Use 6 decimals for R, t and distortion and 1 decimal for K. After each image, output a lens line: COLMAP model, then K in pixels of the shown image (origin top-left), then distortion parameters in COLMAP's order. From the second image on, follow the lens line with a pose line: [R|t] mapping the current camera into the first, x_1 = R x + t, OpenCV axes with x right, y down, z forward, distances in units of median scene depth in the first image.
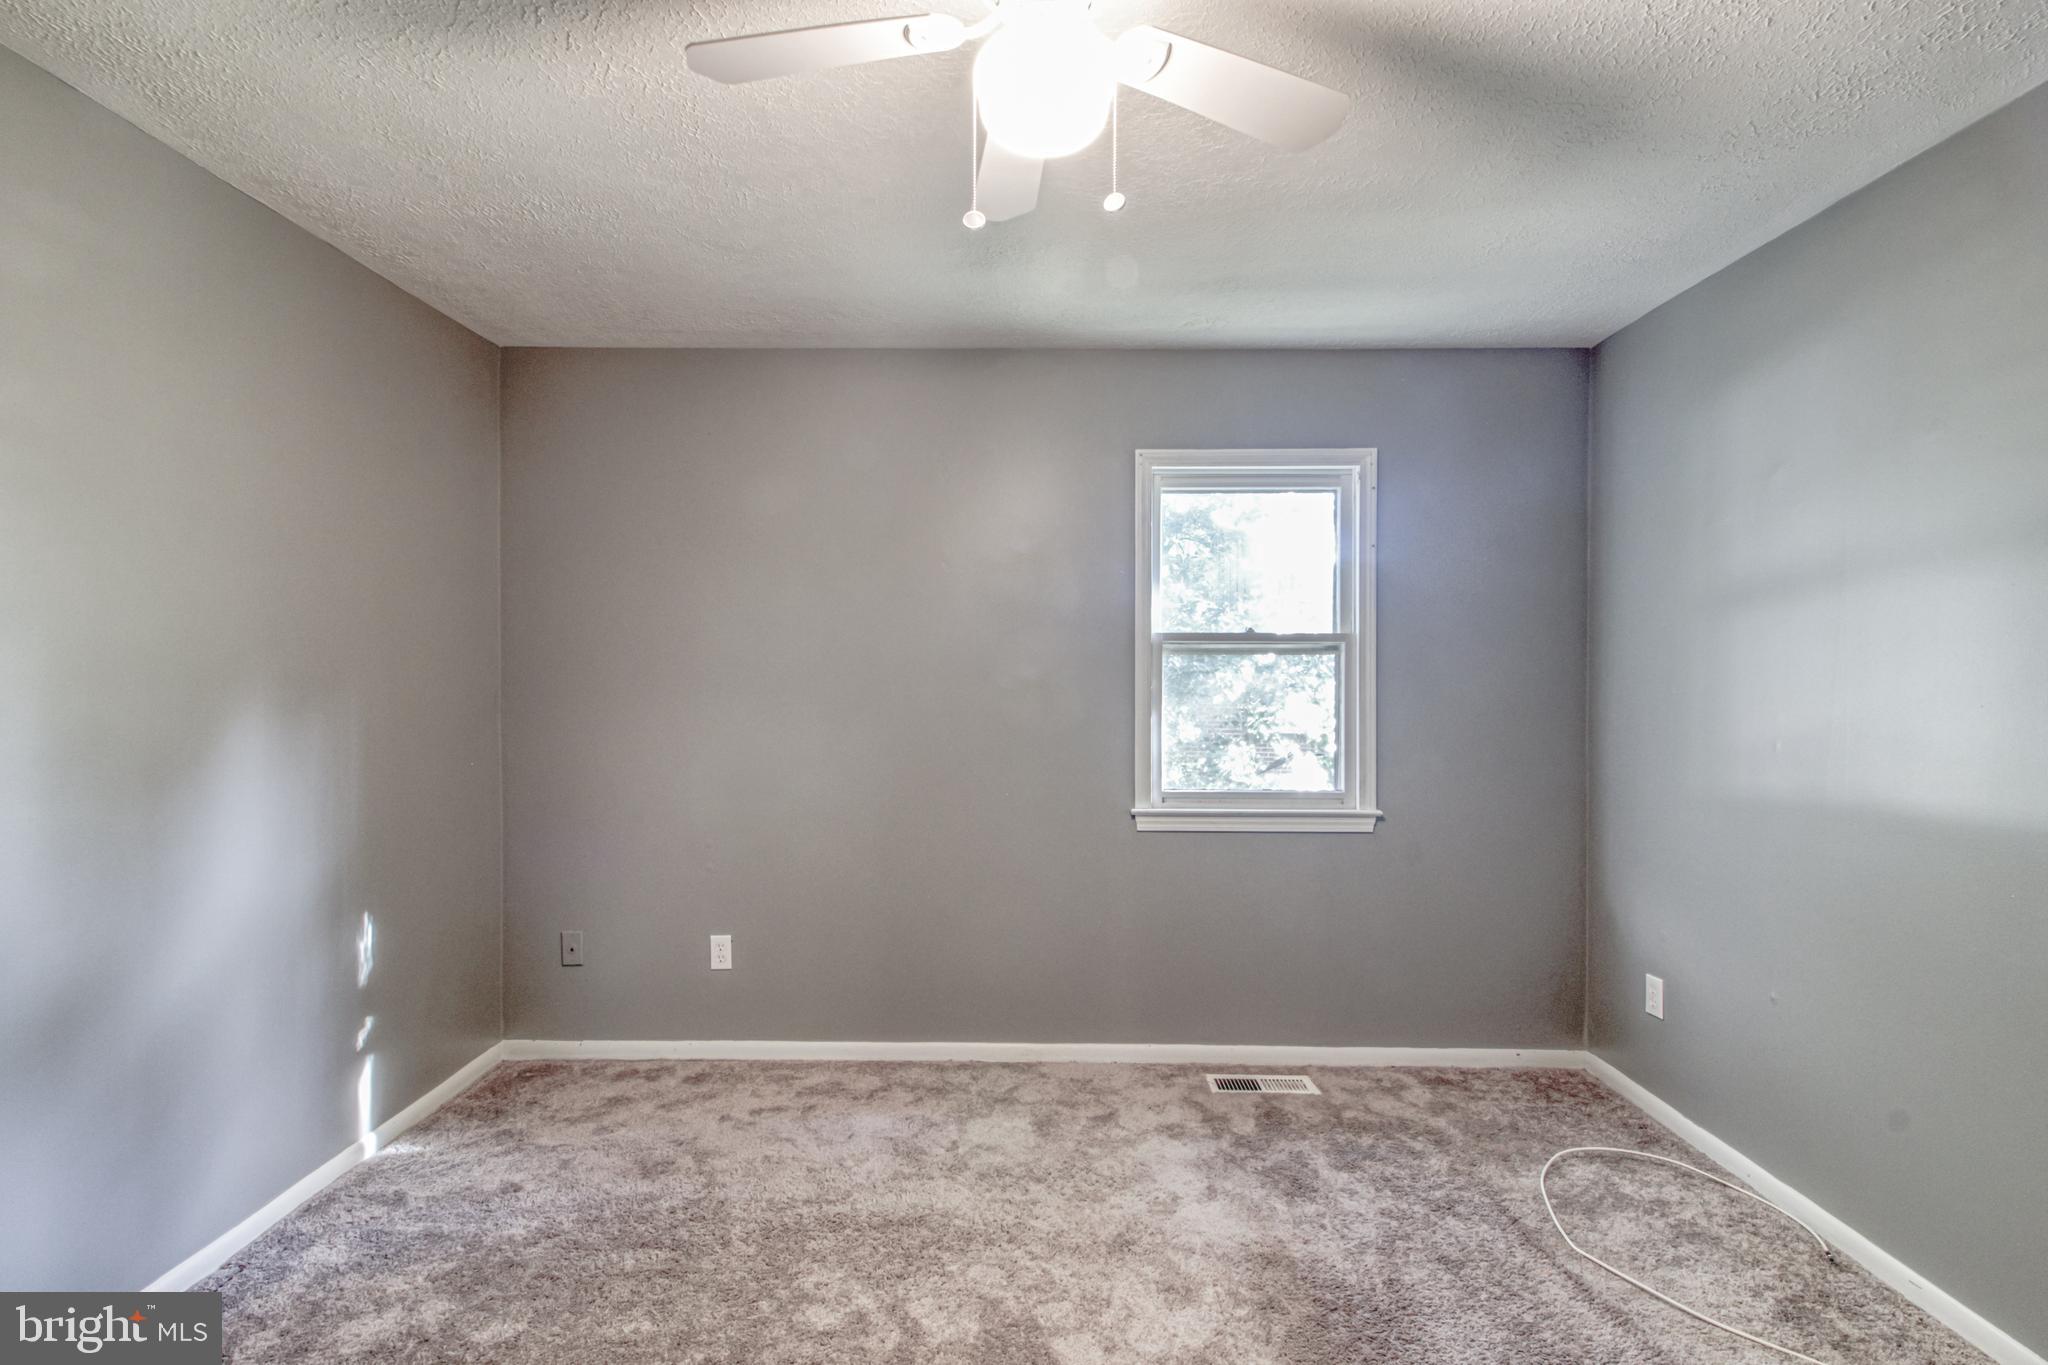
lens RADIAL K [[935.6, 0, 1004.6], [0, 935.6, 678.7], [0, 0, 1]] dist [0.020247, -0.014663]
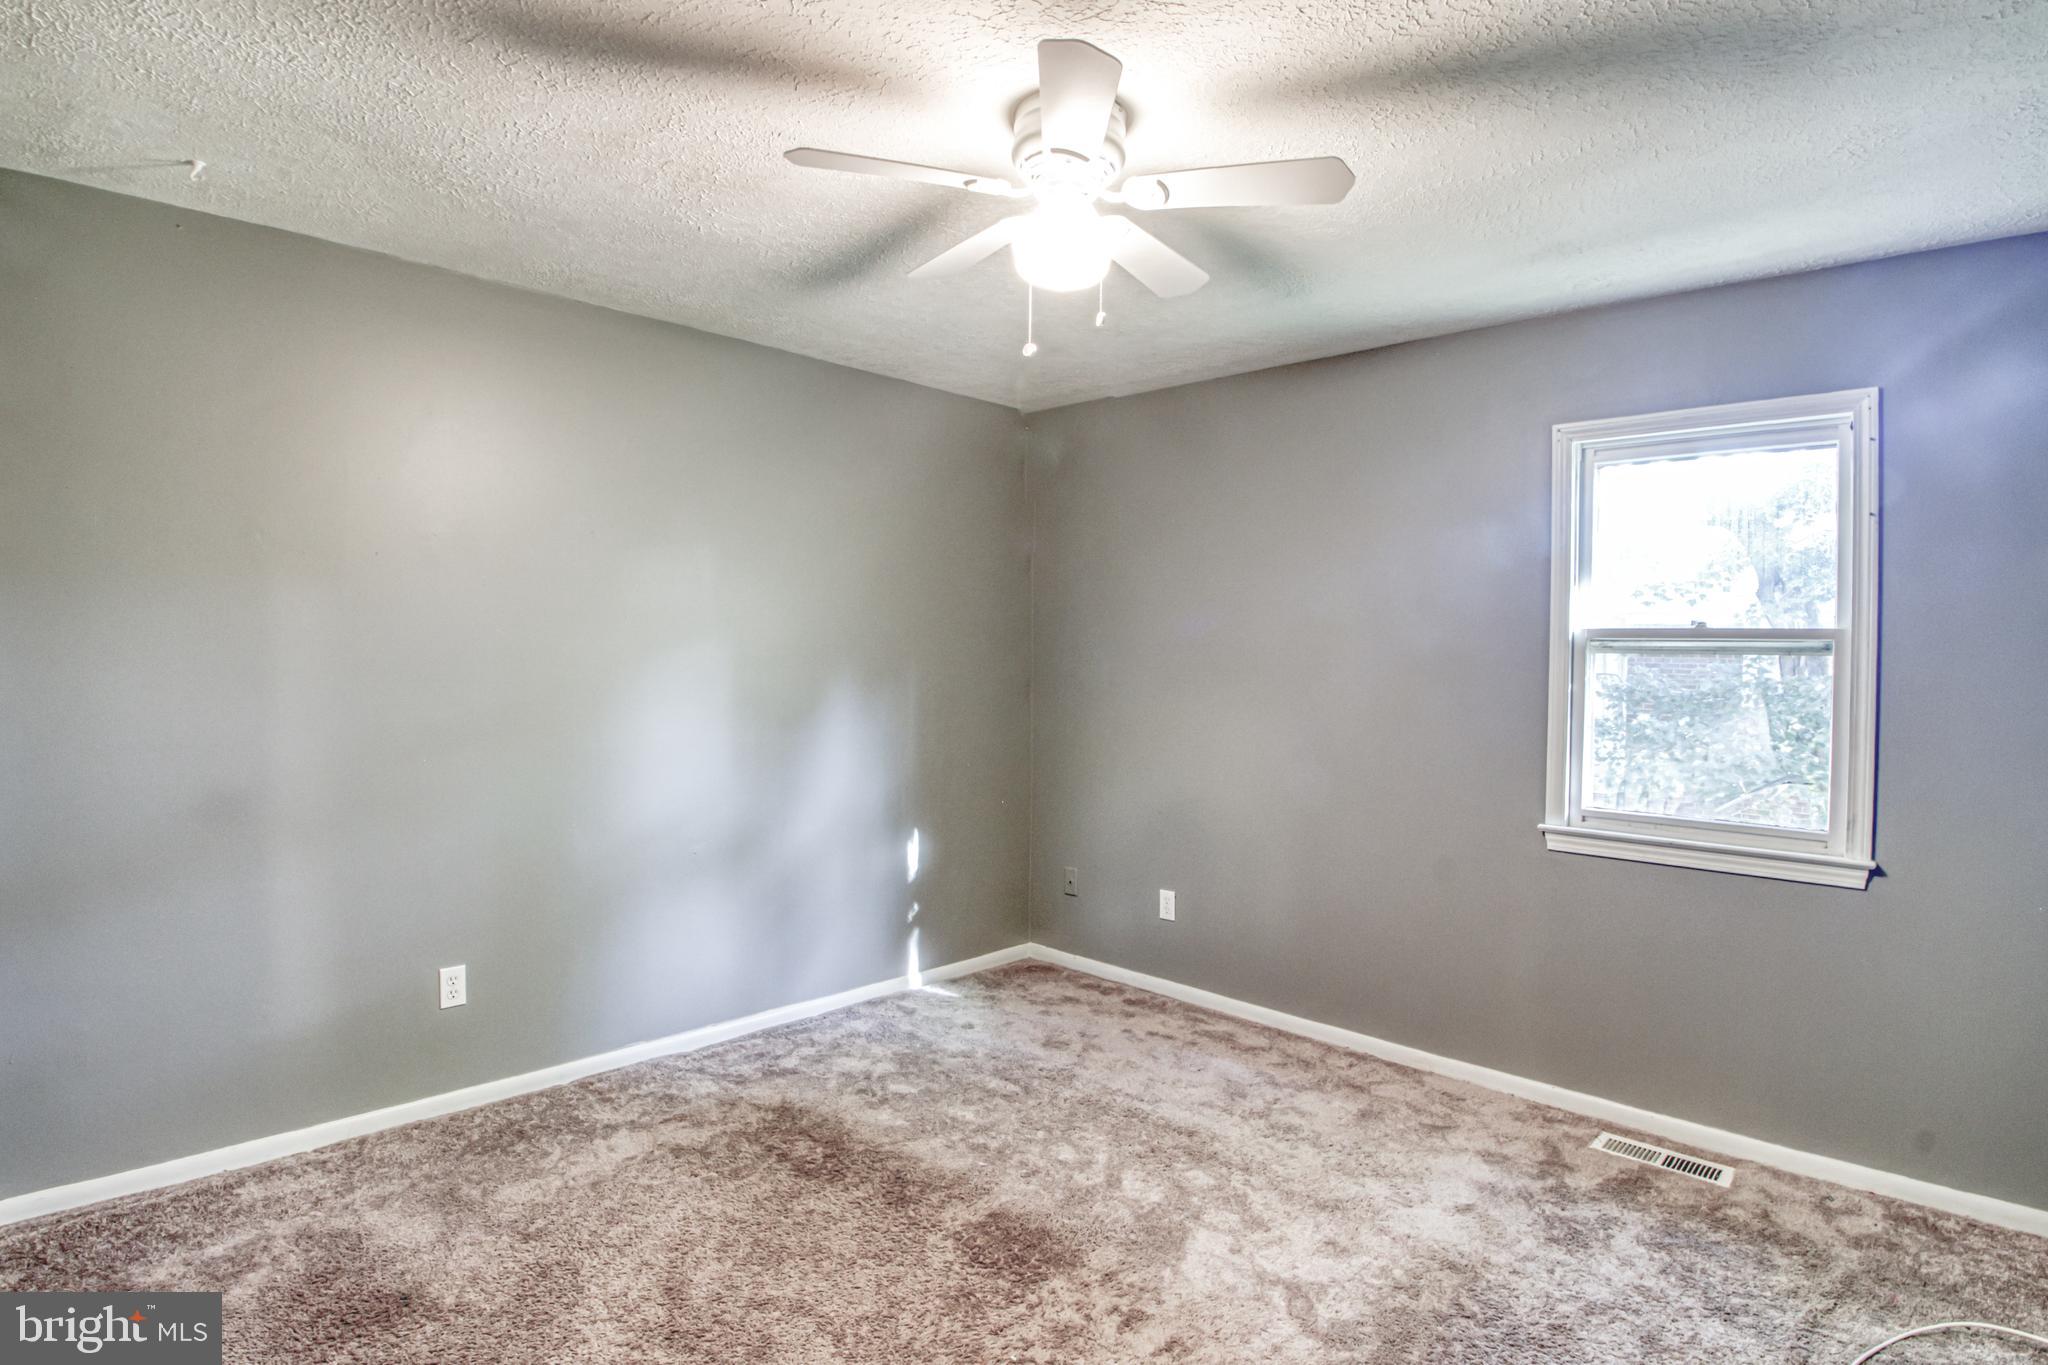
lens RADIAL K [[1036.0, 0, 1028.5], [0, 1036.0, 676.1], [0, 0, 1]] dist [-0.048030, -0.006606]
pose [[0.732243, 0.024522, -0.680602, 0.501171], [-0.020102, 0.999694, 0.014392, -0.009010], [0.680747, 0.003143, 0.732512, -0.065608]]
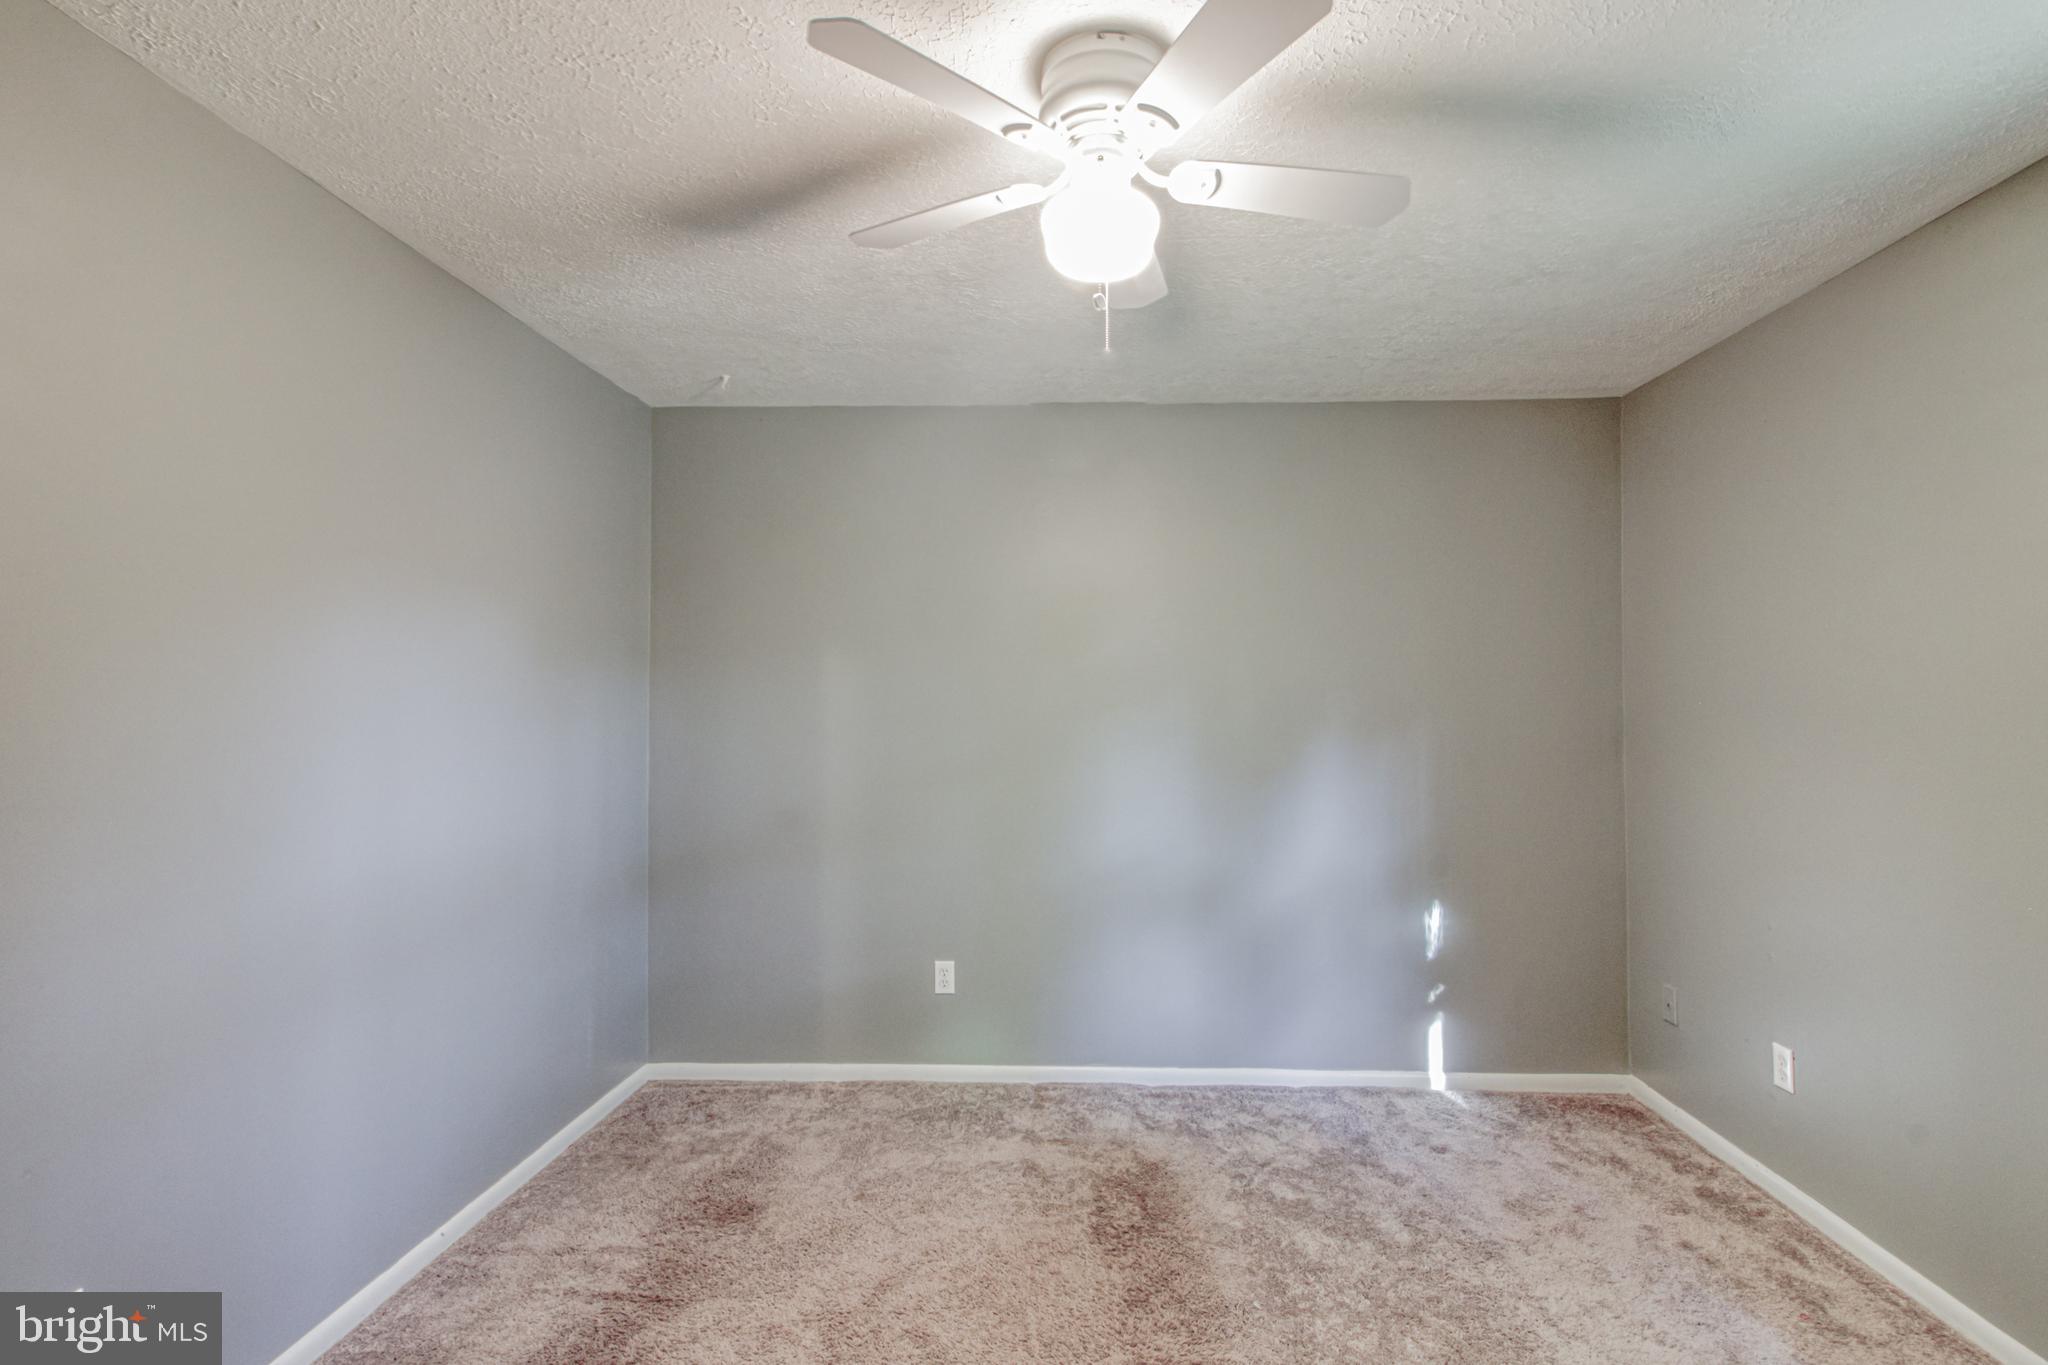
lens RADIAL K [[964.7, 0, 1066.5], [0, 964.7, 691.4], [0, 0, 1]] dist [0.022230, -0.017122]
pose [[-0.006465, -0.014984, -0.999867, 0.603401], [-0.007581, 0.999860, -0.014935, -0.010405], [0.999950, 0.007484, -0.006577, 0.457748]]
